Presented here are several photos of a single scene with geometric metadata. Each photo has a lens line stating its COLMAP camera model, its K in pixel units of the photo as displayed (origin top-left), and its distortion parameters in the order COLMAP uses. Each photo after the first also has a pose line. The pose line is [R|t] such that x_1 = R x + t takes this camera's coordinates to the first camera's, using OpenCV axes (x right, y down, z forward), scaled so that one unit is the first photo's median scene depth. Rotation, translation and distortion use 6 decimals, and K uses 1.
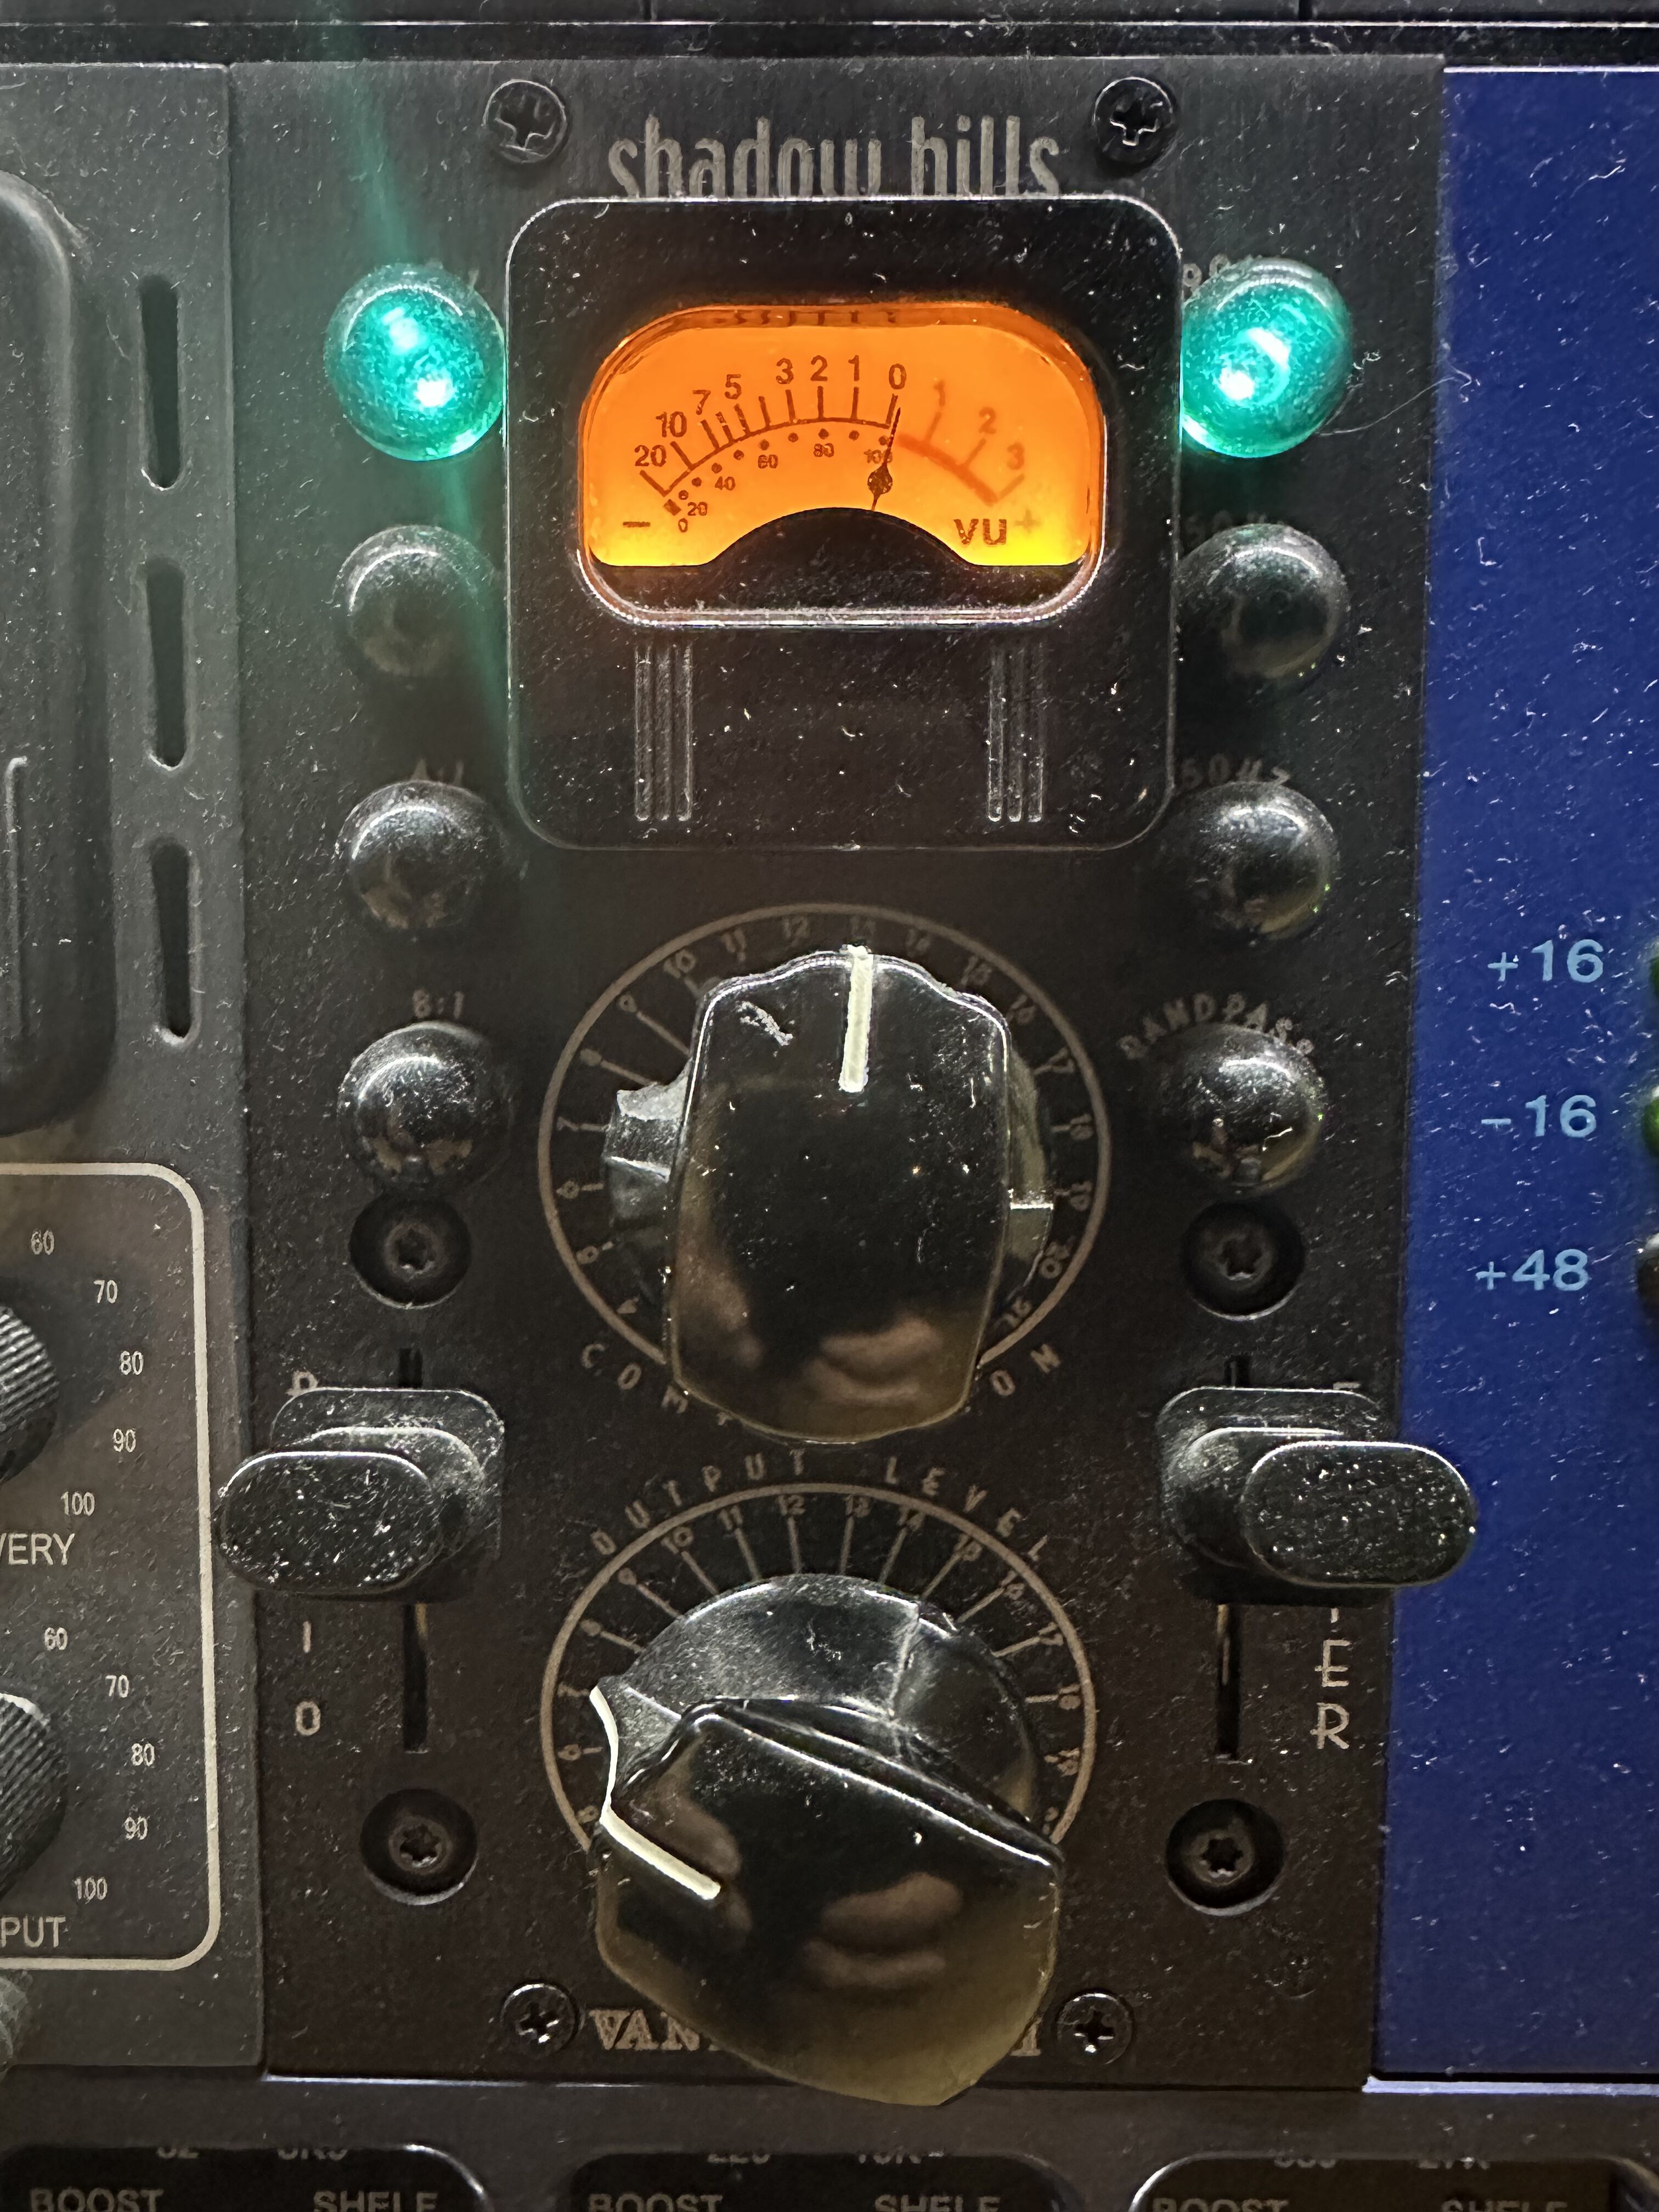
lens RADIAL K [[1559.7, 0, 739.2], [0, 1559.7, 1044.0], [0, 0, 1]] dist [-0.005020, 0.001292]
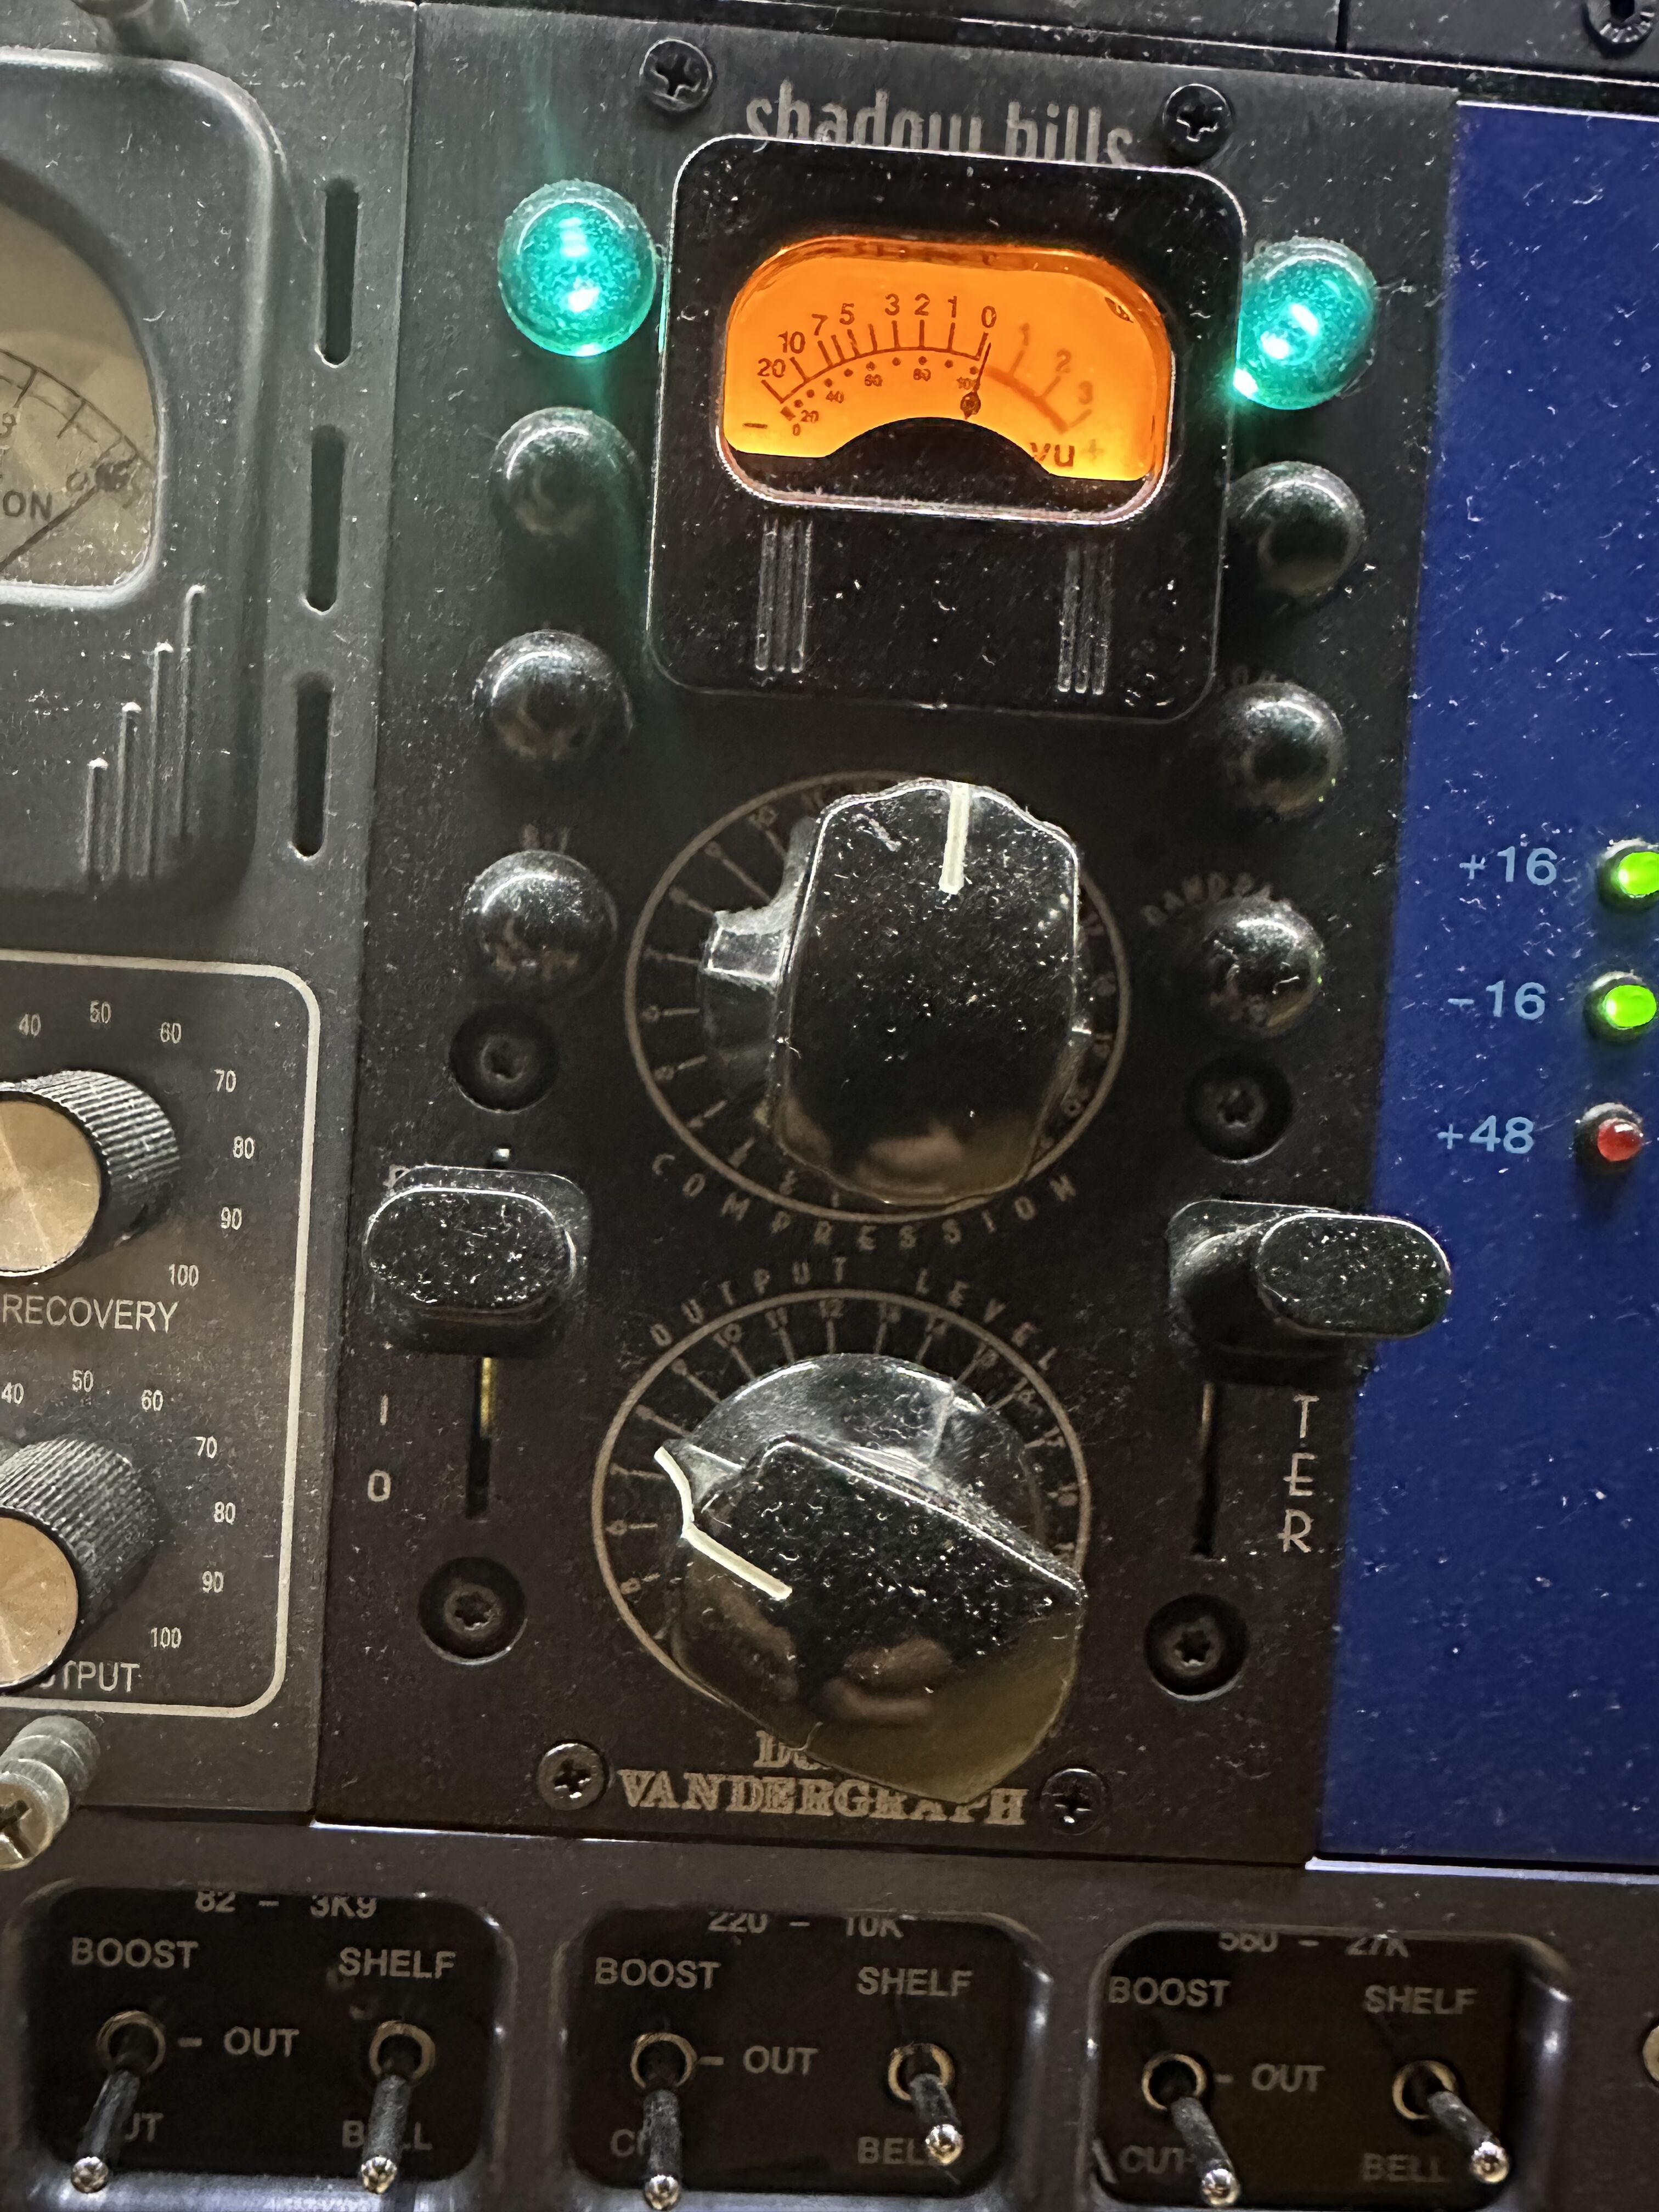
lens RADIAL K [[1575.8, 0, 685.1], [0, 1575.8, 1047.4], [0, 0, 1]] dist [-0.001978, -0.001373]
pose [[0.997028, 0.059162, 0.049349, -0.145333], [-0.057335, 0.997645, -0.037653, 0.166070], [-0.051460, 0.034711, 0.998072, -0.134435]]
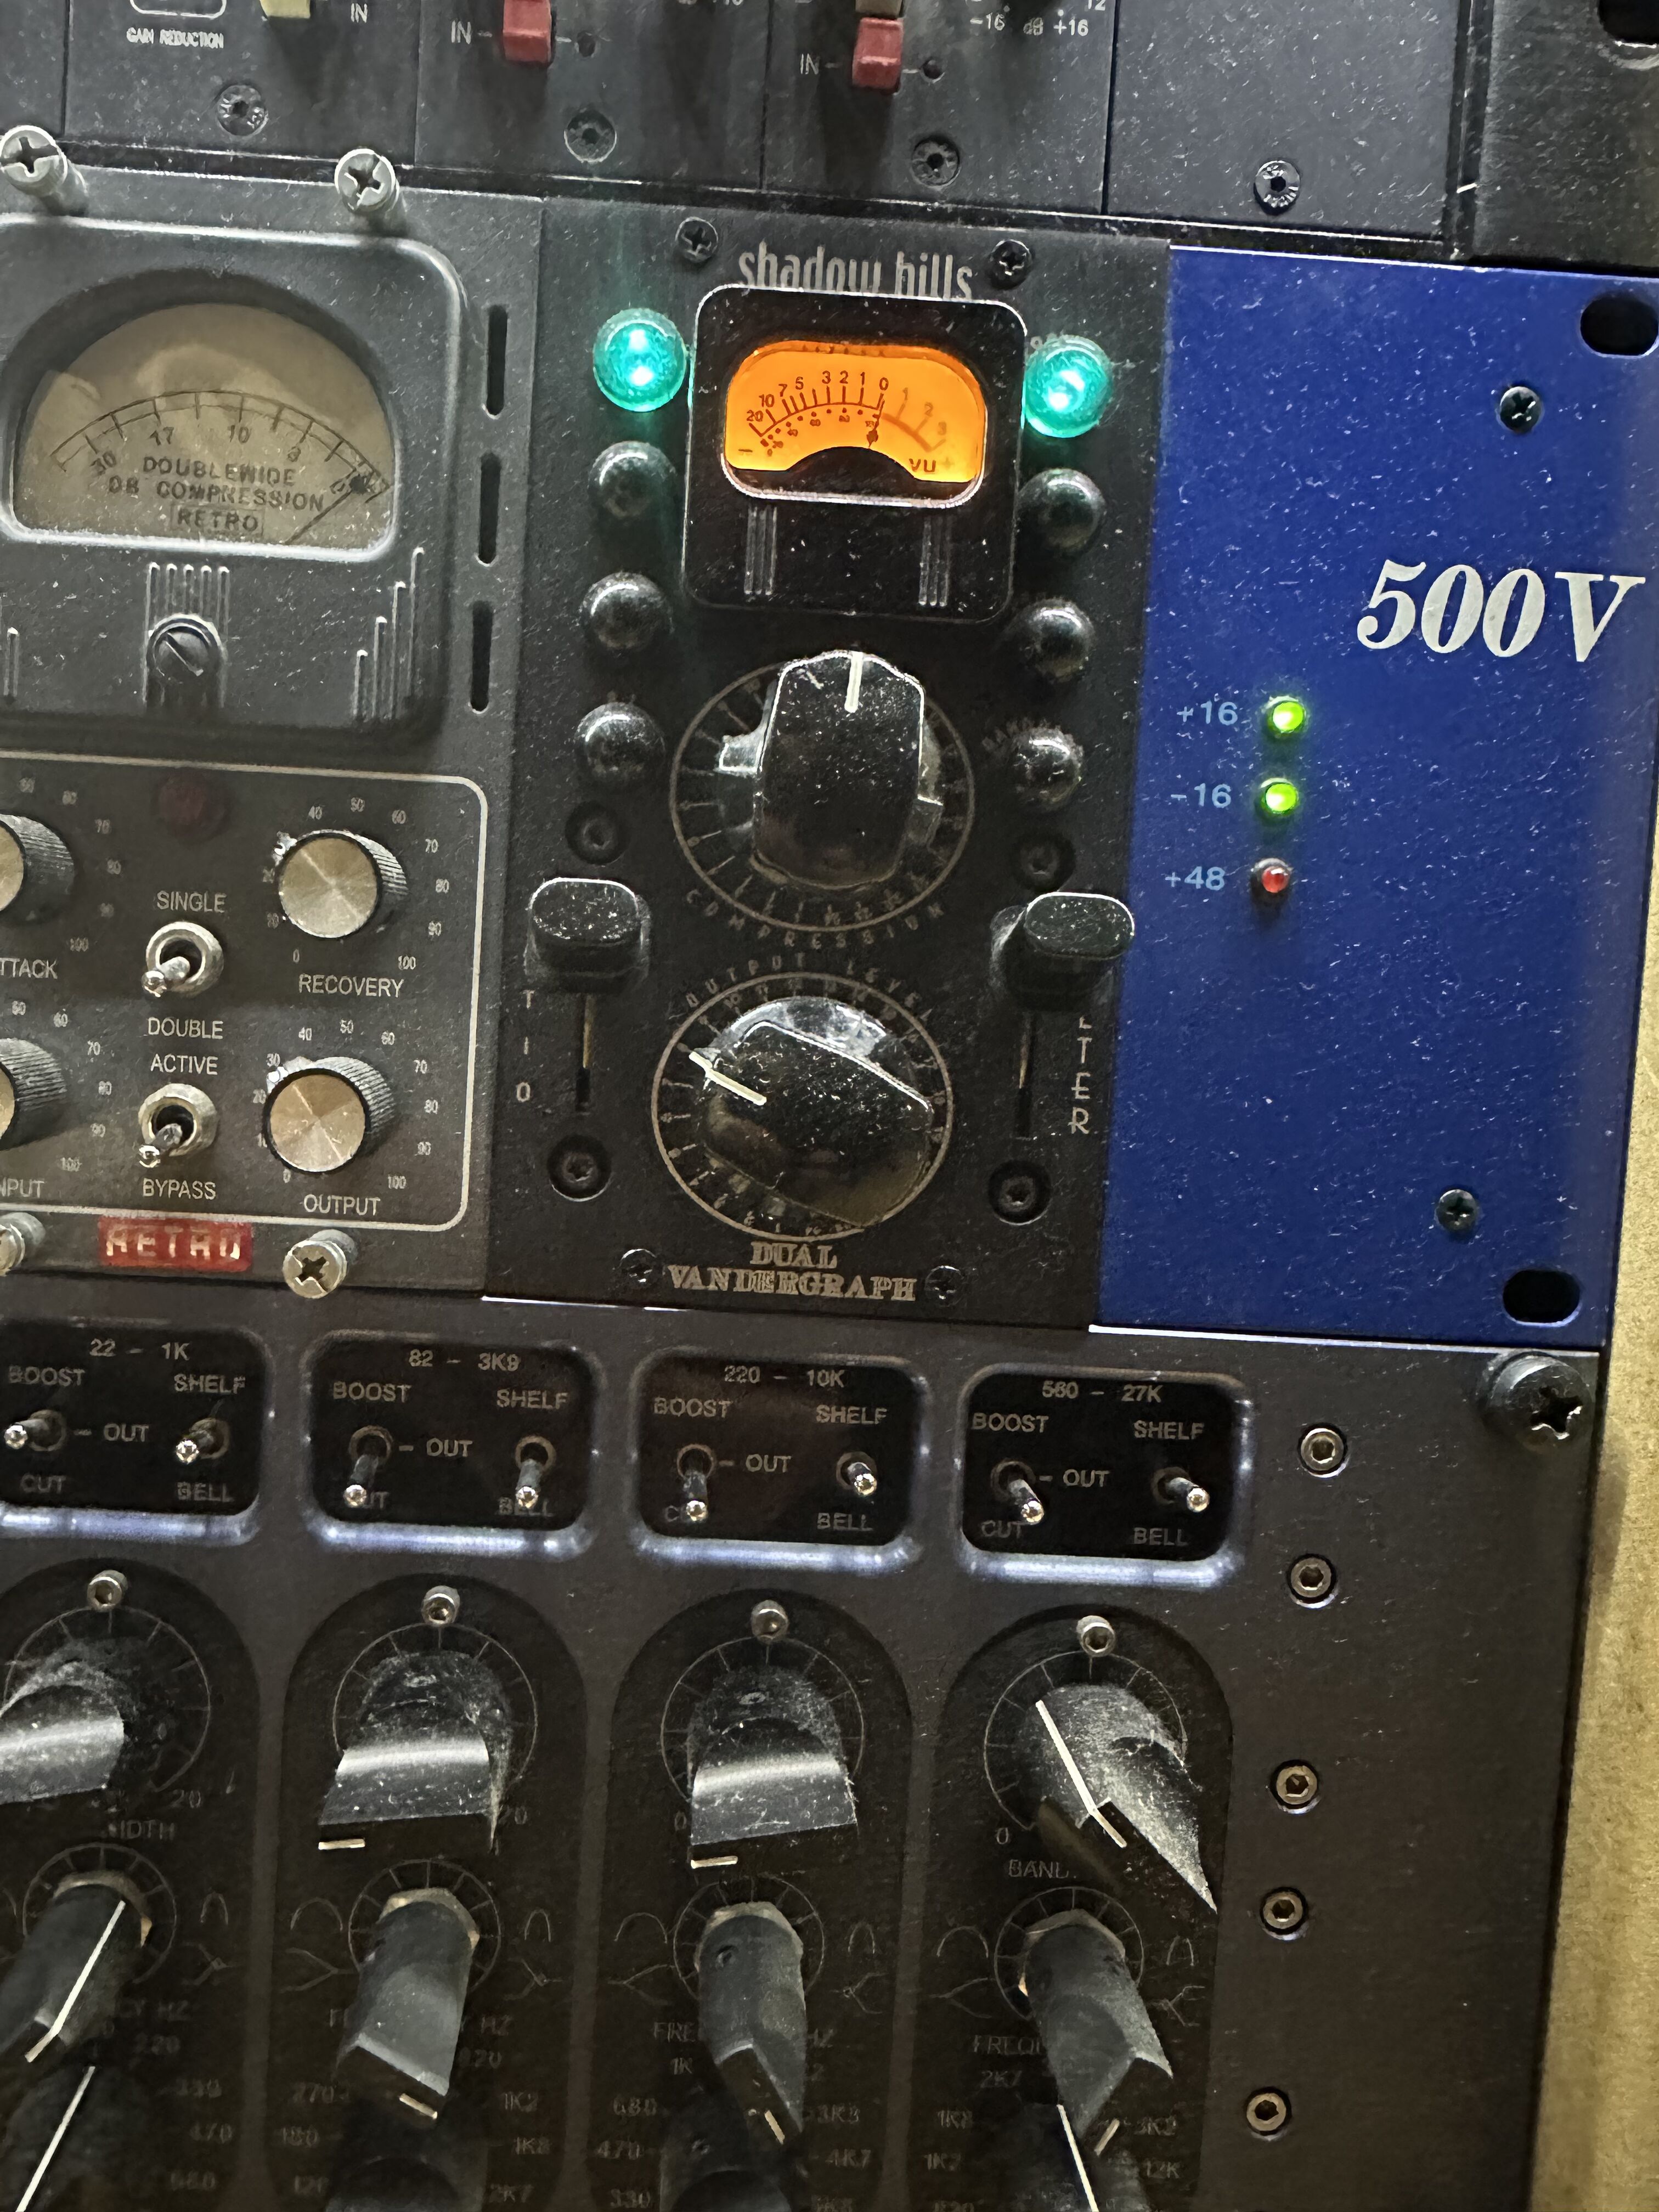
lens RADIAL K [[1749.3, 0, 683.4], [0, 1749.3, 1108.3], [0, 0, 1]] dist [0.000779, -0.003403]
pose [[0.997939, 0.052891, 0.036331, -0.175450], [-0.051905, 0.998272, -0.027554, 0.534459], [-0.037726, 0.025612, 0.998960, -1.121235]]
